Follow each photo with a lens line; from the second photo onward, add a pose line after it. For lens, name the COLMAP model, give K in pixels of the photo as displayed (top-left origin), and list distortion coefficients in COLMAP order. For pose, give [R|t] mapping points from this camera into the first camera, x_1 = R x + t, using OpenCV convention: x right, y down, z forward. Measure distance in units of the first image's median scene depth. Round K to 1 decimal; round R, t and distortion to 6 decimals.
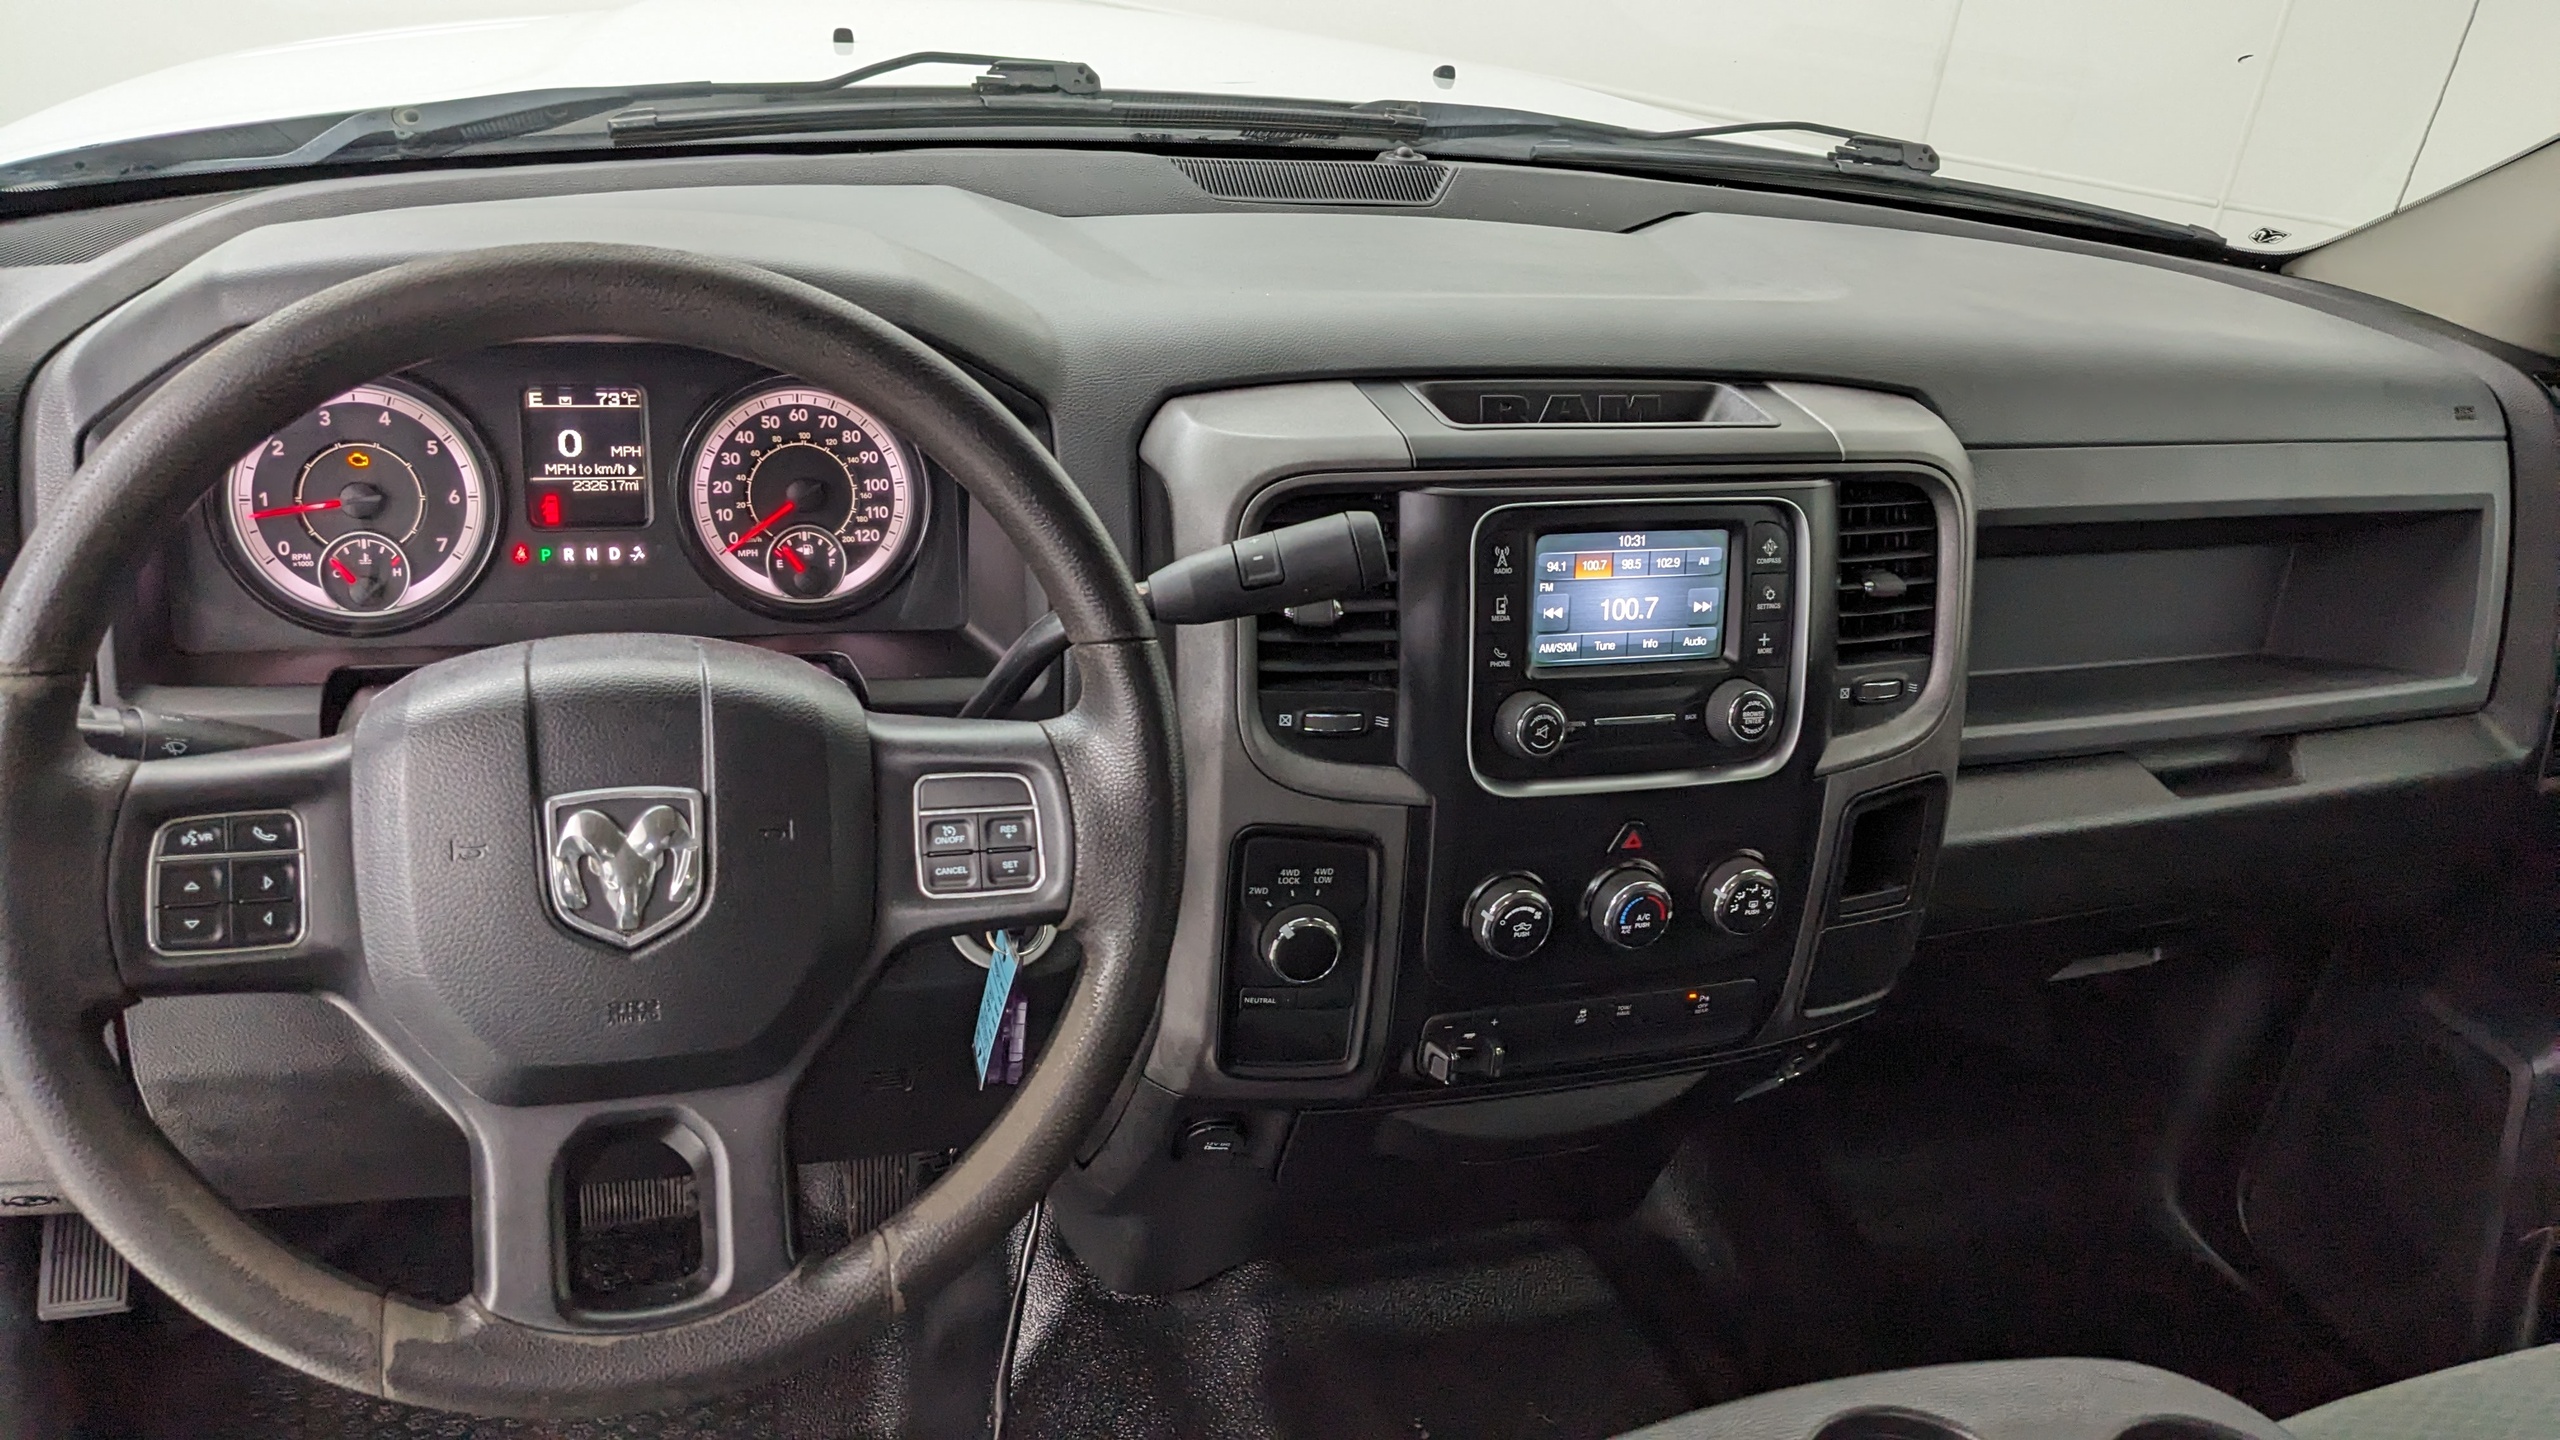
lens RADIAL K [[2018.4, 0, 1264.8], [0, 2018.4, 697.6], [0, 0, 1]] dist [0.055360, -0.096246]
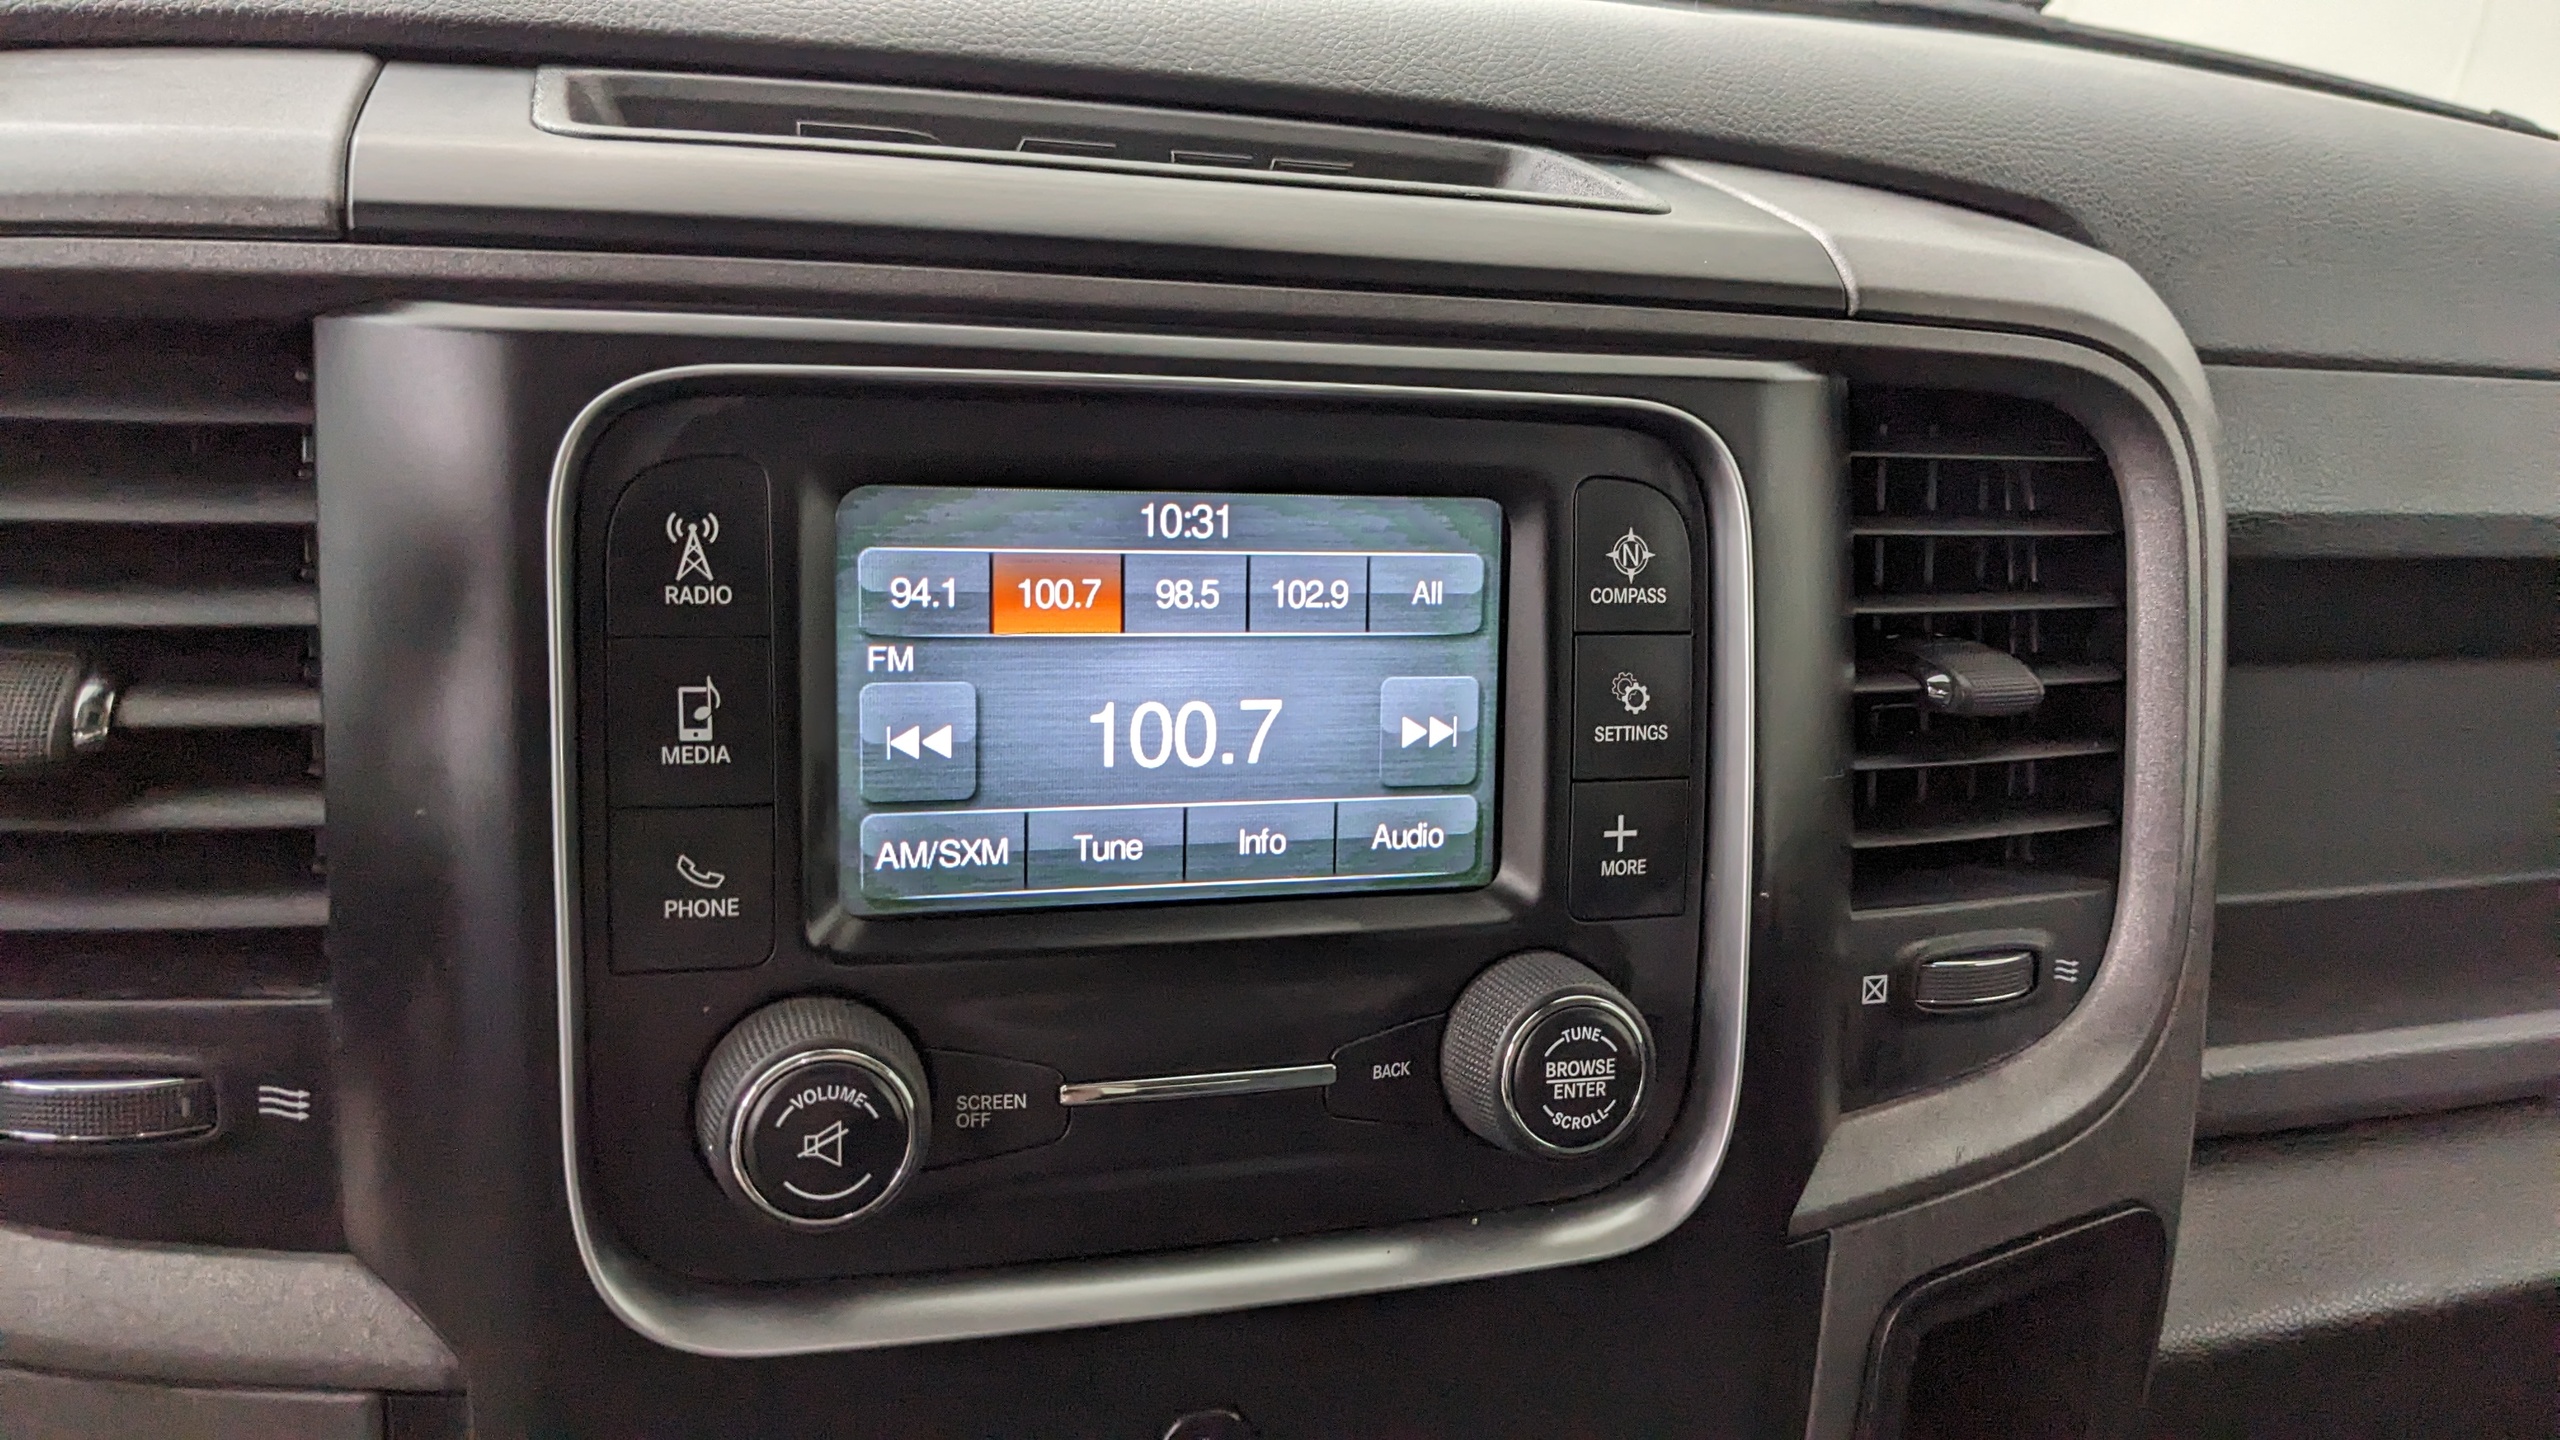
lens RADIAL K [[2018.4, 0, 1288.2], [0, 2018.4, 698.3], [0, 0, 1]] dist [0.055360, -0.096246]
pose [[0.999611, 0.006399, -0.027143, 0.202637], [-0.008853, 0.995786, -0.091280, -0.020119], [0.026445, 0.091485, 0.995455, 0.672109]]
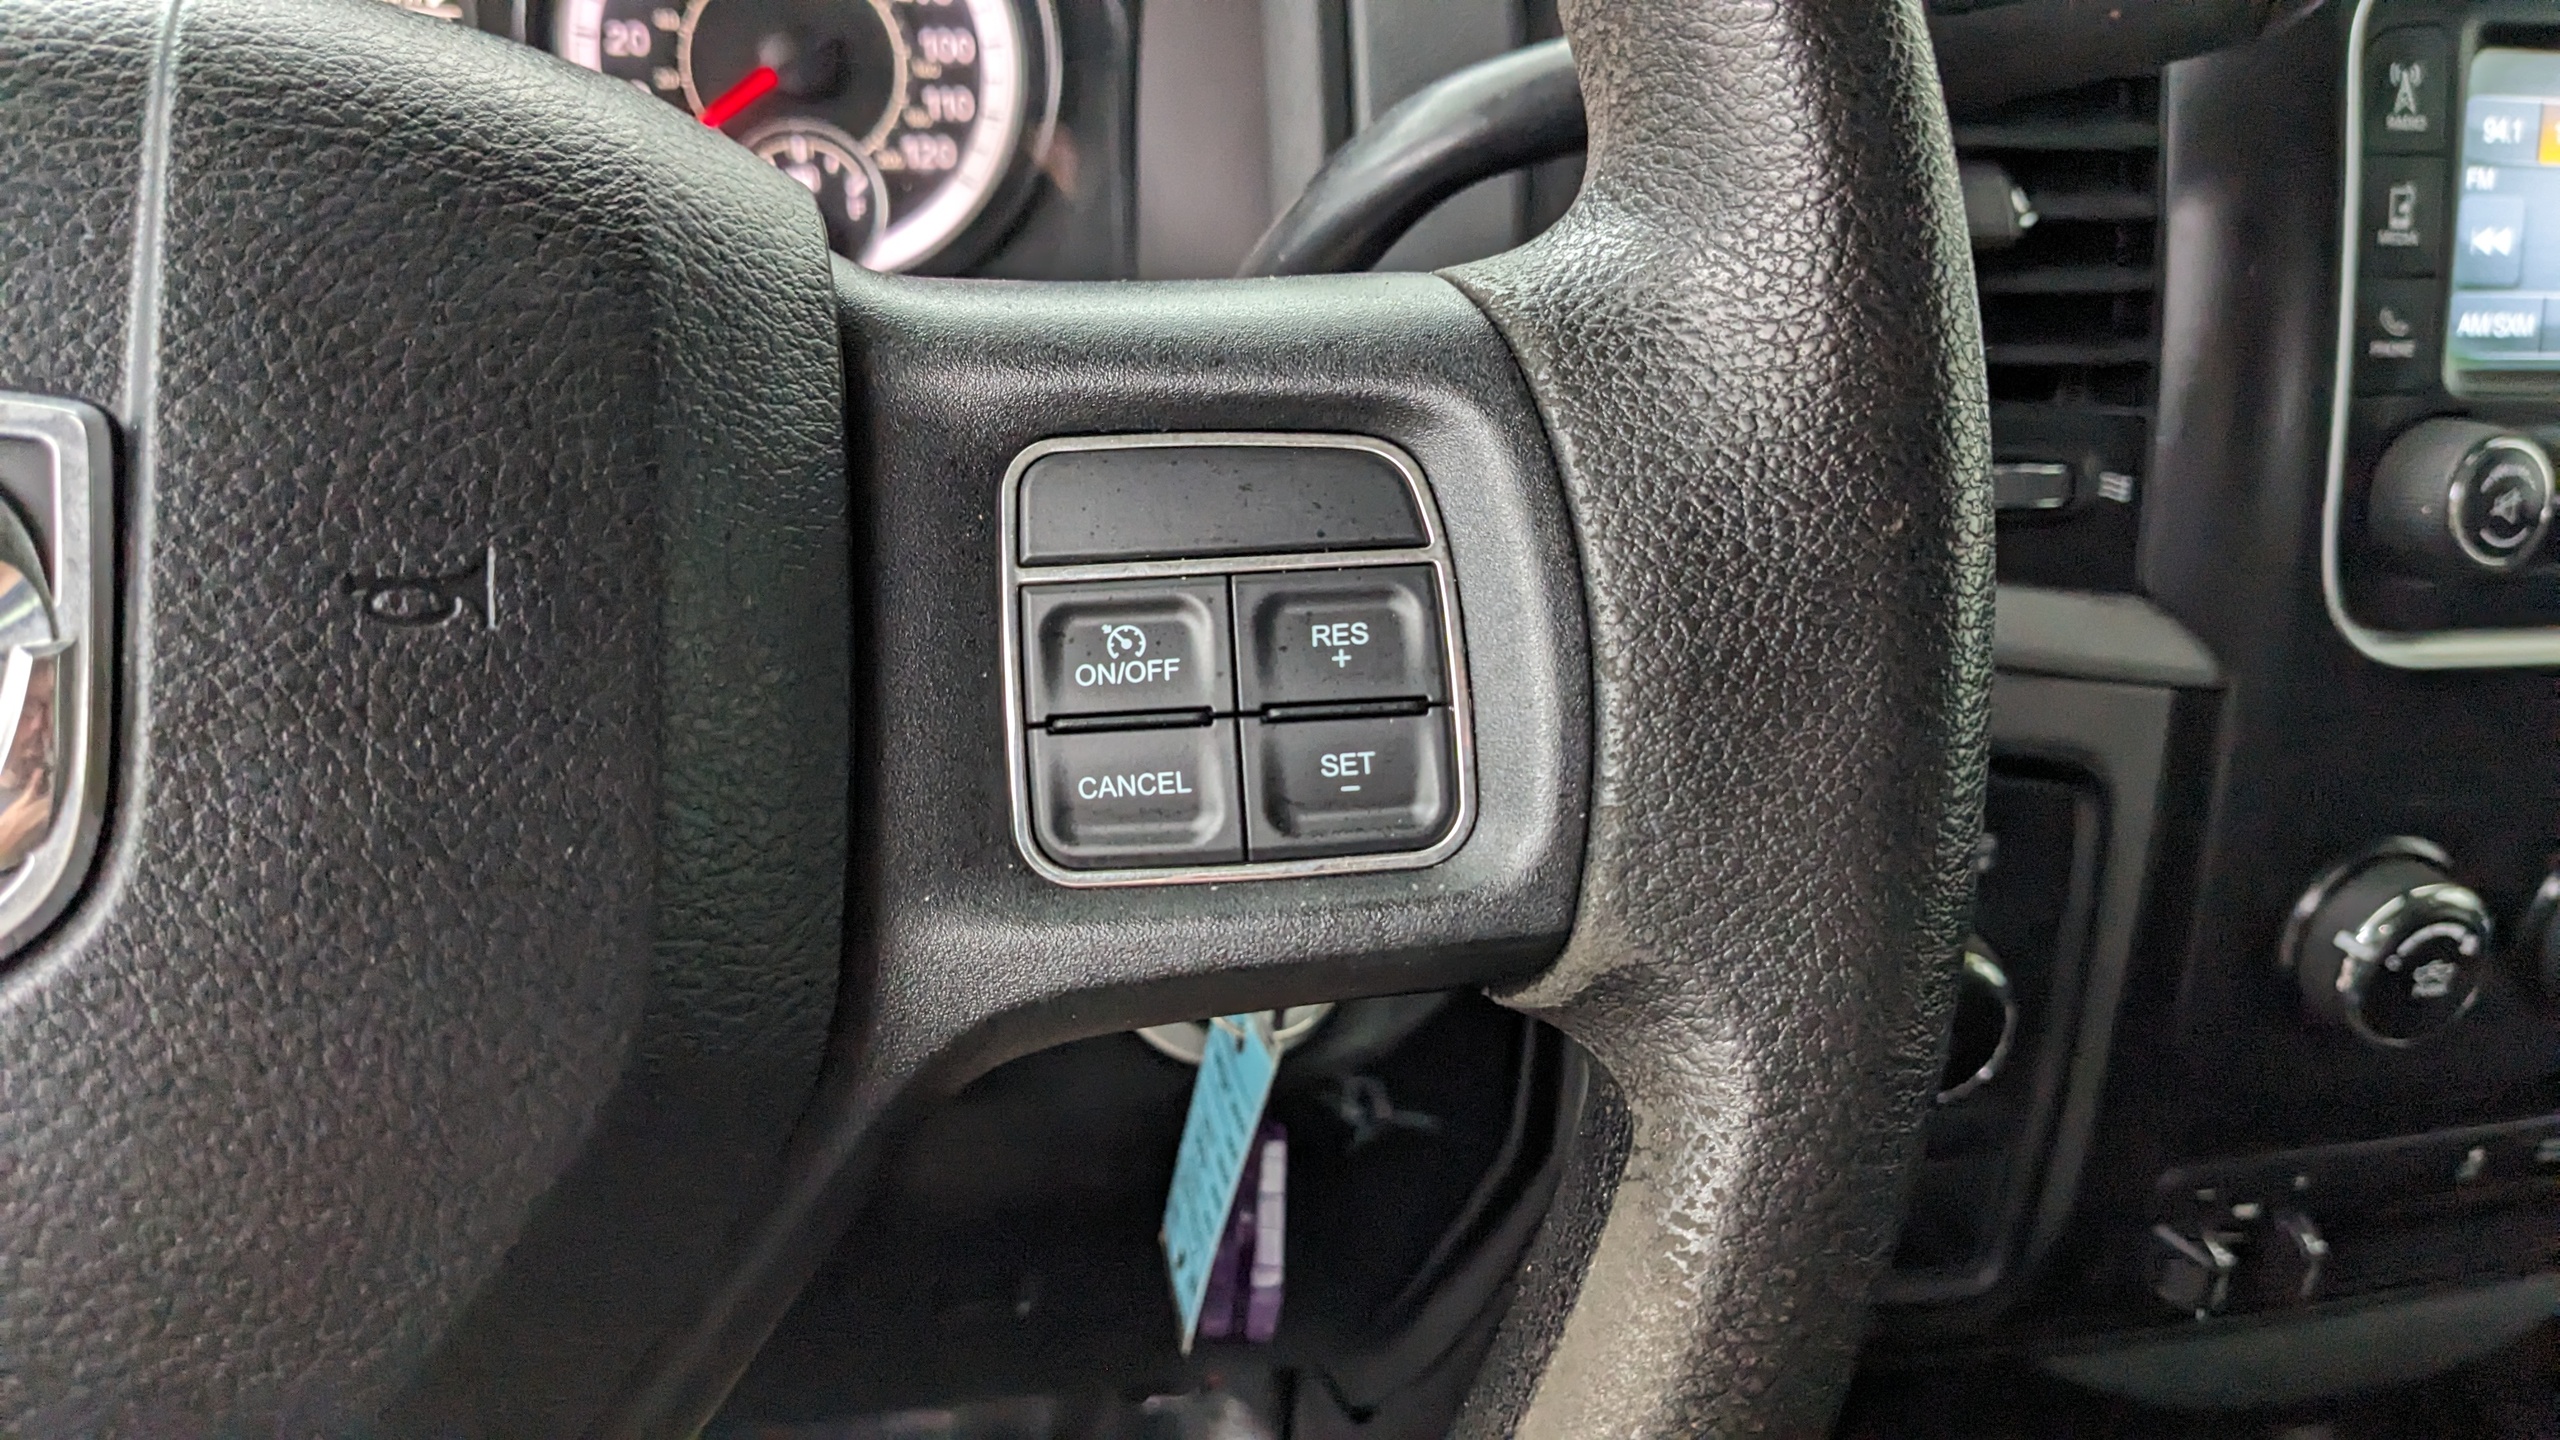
lens RADIAL K [[2018.4, 0, 1253.3], [0, 2018.4, 694.0], [0, 0, 1]] dist [0.055360, -0.096246]
pose [[0.997459, -0.008274, -0.070765, -0.088210], [0.007371, 0.999888, -0.013026, 0.056781], [0.070865, 0.012471, 0.997408, 0.536120]]
